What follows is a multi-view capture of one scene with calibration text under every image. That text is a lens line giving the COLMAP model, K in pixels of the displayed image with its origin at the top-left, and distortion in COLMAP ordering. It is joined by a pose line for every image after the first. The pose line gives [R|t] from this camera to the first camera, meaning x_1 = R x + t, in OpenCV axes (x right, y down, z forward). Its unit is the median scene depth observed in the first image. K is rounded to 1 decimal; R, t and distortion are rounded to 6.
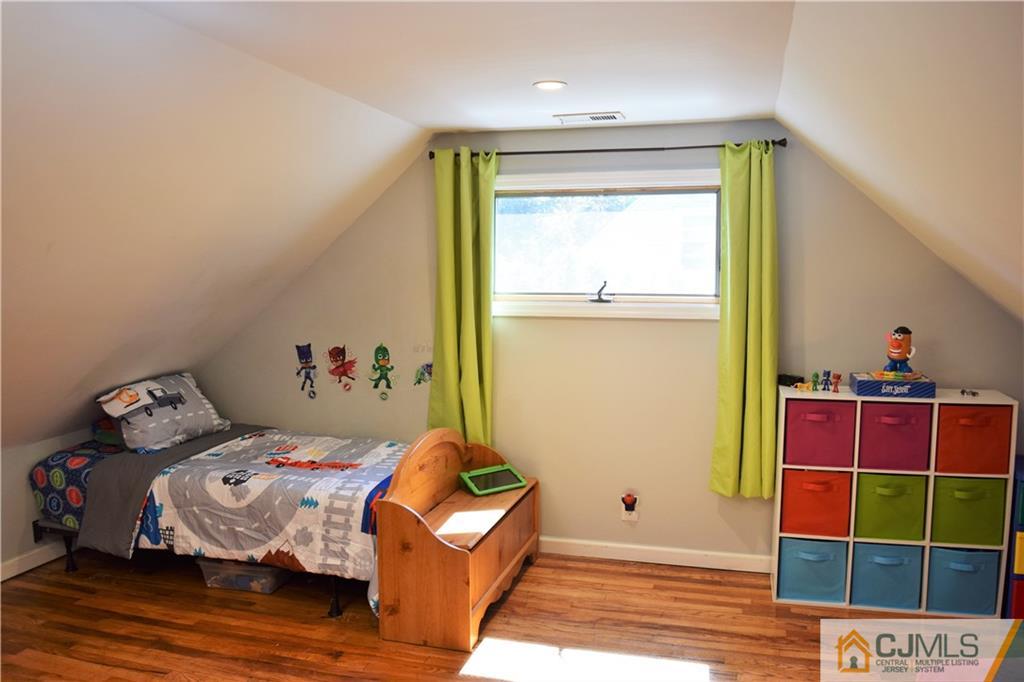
lens RADIAL K [[805.6, 0, 511.2], [0, 805.6, 343.1], [0, 0, 1]] dist [-0.097878, 0.024553]
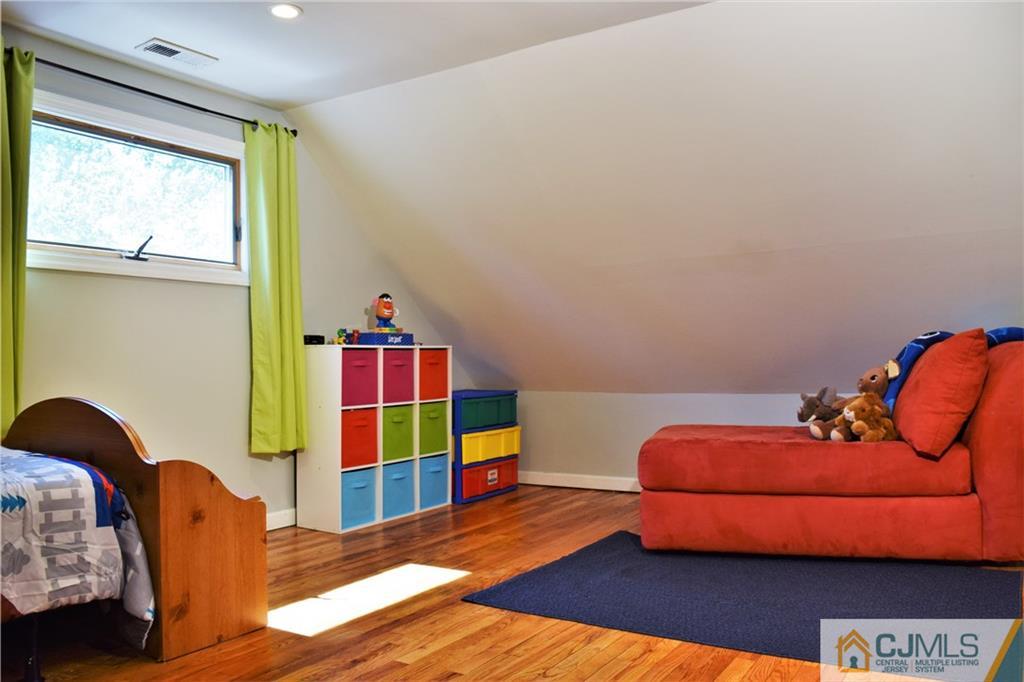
lens RADIAL K [[805.6, 0, 508.8], [0, 805.6, 341.6], [0, 0, 1]] dist [-0.097878, 0.024553]
pose [[0.280061, 0.018637, 0.959801, -0.730412], [0.104237, 0.993310, -0.049703, 0.148391], [-0.954306, 0.113967, 0.276244, 0.460021]]
